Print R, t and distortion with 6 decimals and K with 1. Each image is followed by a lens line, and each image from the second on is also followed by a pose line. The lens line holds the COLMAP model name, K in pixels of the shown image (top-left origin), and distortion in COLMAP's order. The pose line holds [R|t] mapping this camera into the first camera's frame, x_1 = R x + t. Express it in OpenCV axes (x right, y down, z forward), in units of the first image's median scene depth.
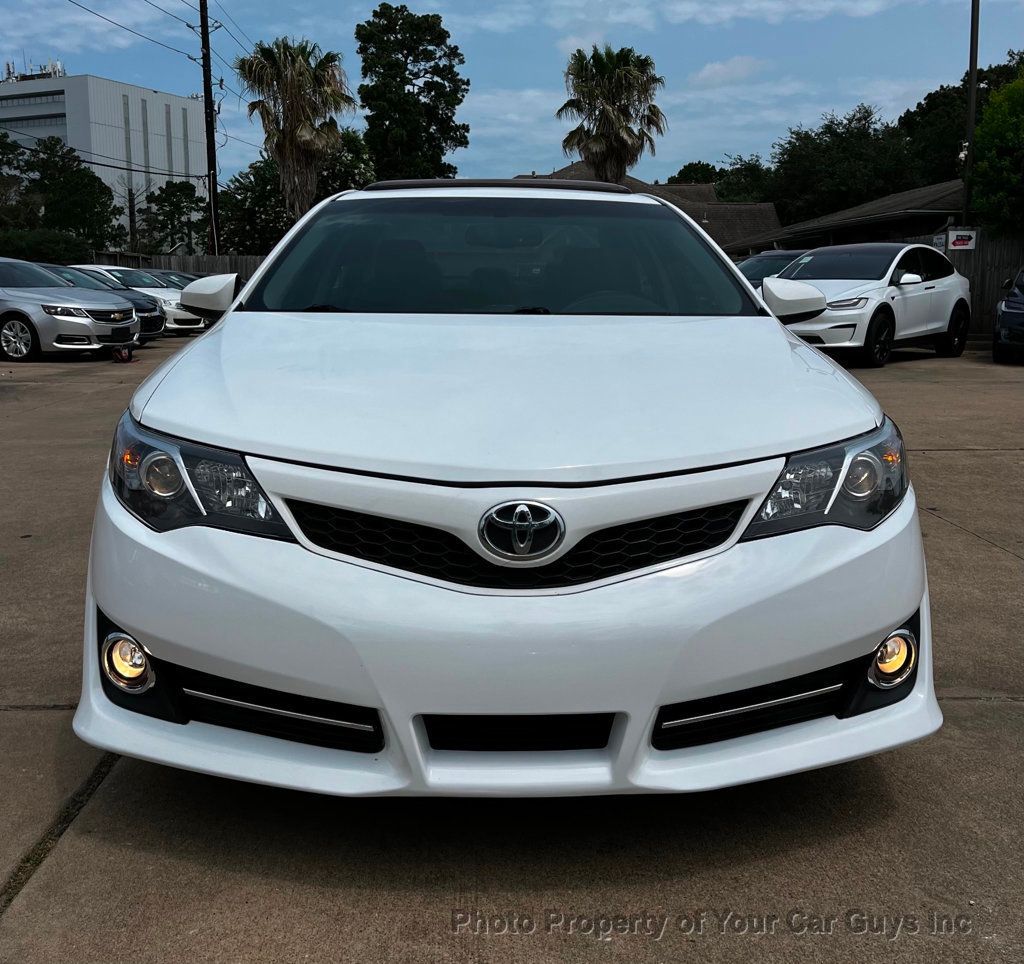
lens RADIAL K [[1072.9, 0, 512.0], [0, 1072.9, 482.0], [0, 0, 1]] dist [0.007188, 0.020327]
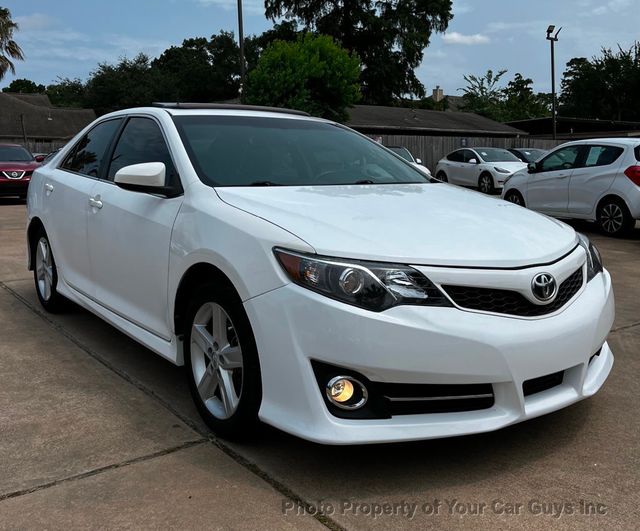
lens RADIAL K [[657.0, 0, 312.7], [0, 657.0, 265.3], [0, 0, 1]] dist [0.035915, -0.030359]
pose [[0.826392, -0.089449, 0.555946, -0.856549], [0.101569, 0.994787, 0.009079, -0.043690], [-0.553860, 0.048964, 0.831169, 0.126345]]
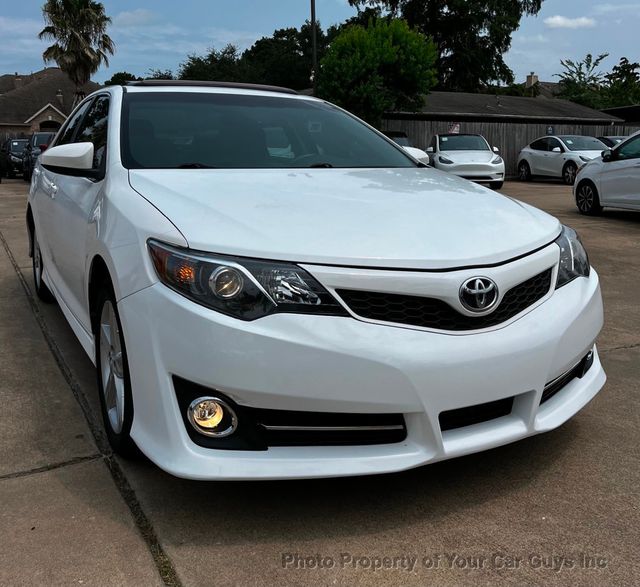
lens RADIAL K [[653.8, 0, 320.1], [0, 653.8, 266.9], [0, 0, 1]] dist [0.014602, 0.017543]
pose [[0.893135, -0.079453, 0.442715, -0.526962], [0.081299, 0.996579, 0.014843, -0.026773], [-0.442380, 0.022736, 0.896539, 0.137951]]
